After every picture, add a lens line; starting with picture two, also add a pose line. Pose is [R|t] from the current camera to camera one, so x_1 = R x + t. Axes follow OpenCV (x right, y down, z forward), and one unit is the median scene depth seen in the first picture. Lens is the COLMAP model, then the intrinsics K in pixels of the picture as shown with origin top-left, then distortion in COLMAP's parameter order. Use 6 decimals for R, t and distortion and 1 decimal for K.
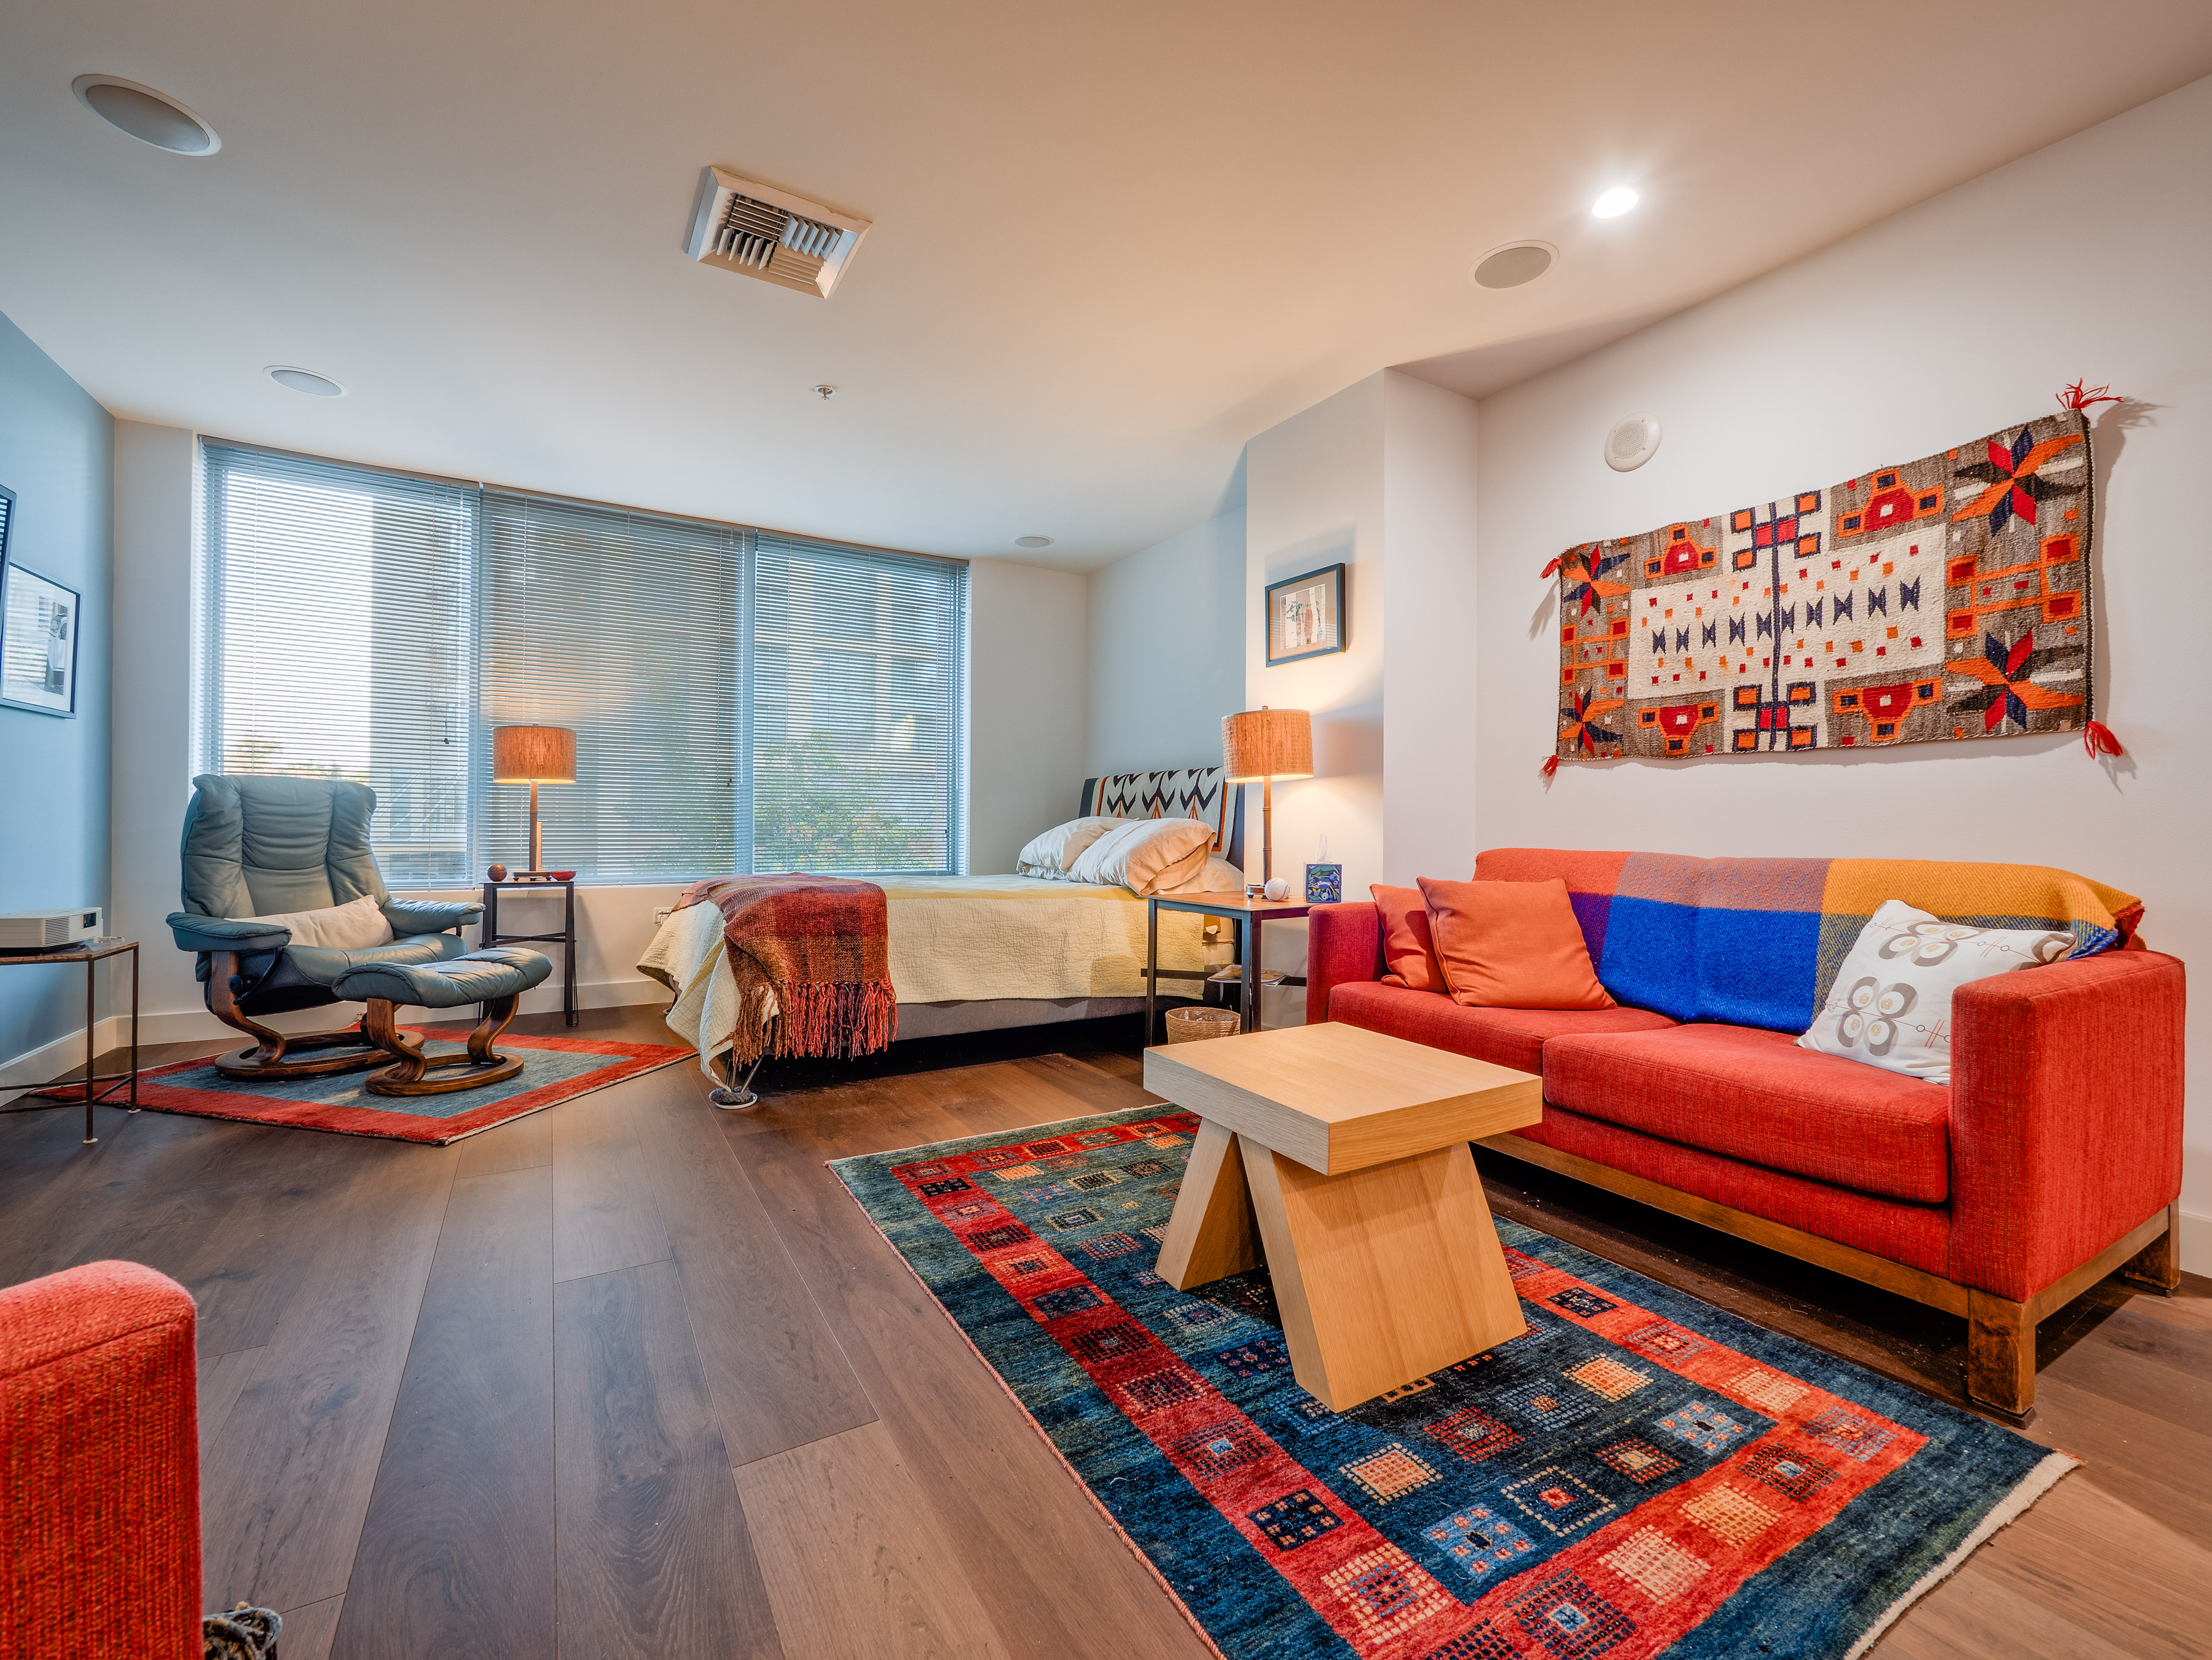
lens RADIAL K [[913.1, 0, 1103.5], [0, 913.1, 826.0], [0, 0, 1]] dist [-0.008197, 0.001213]
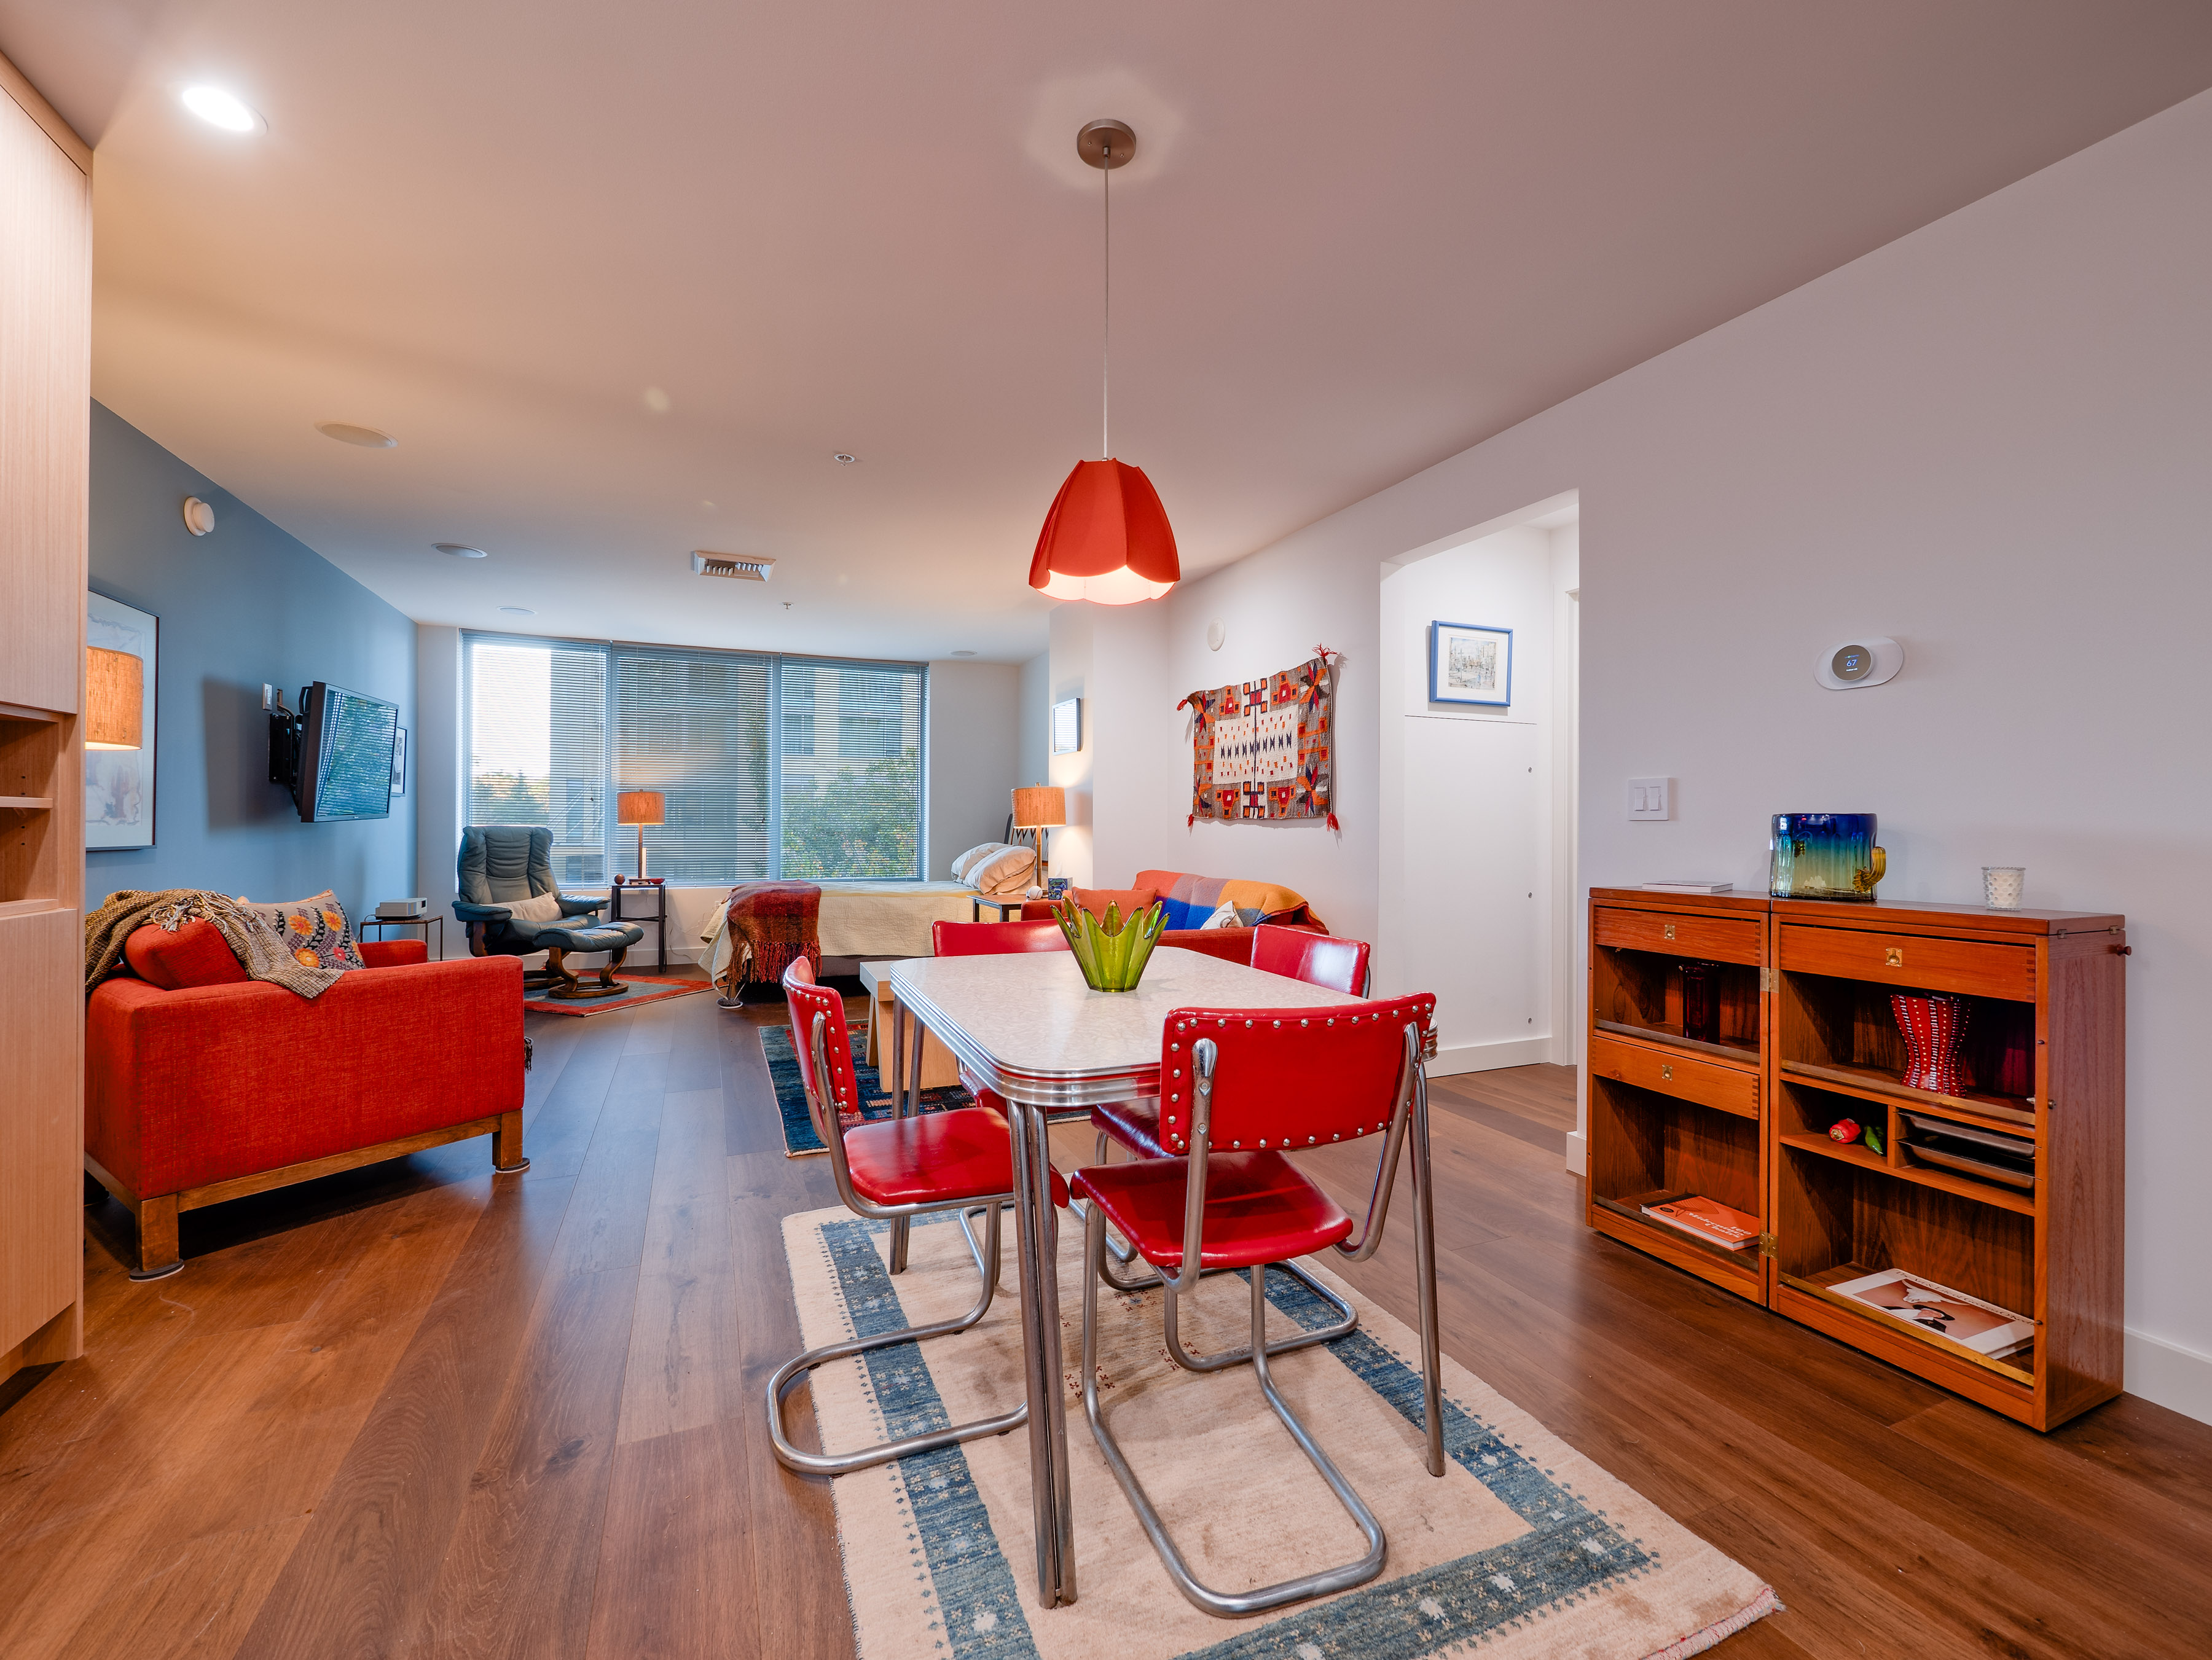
lens RADIAL K [[913.1, 0, 1101.9], [0, 913.1, 827.6], [0, 0, 1]] dist [-0.008197, 0.001213]
pose [[0.990980, -0.002252, -0.133990, 0.593937], [0.002336, 0.999997, 0.000472, -0.057770], [0.133989, -0.000781, 0.990983, -0.736335]]
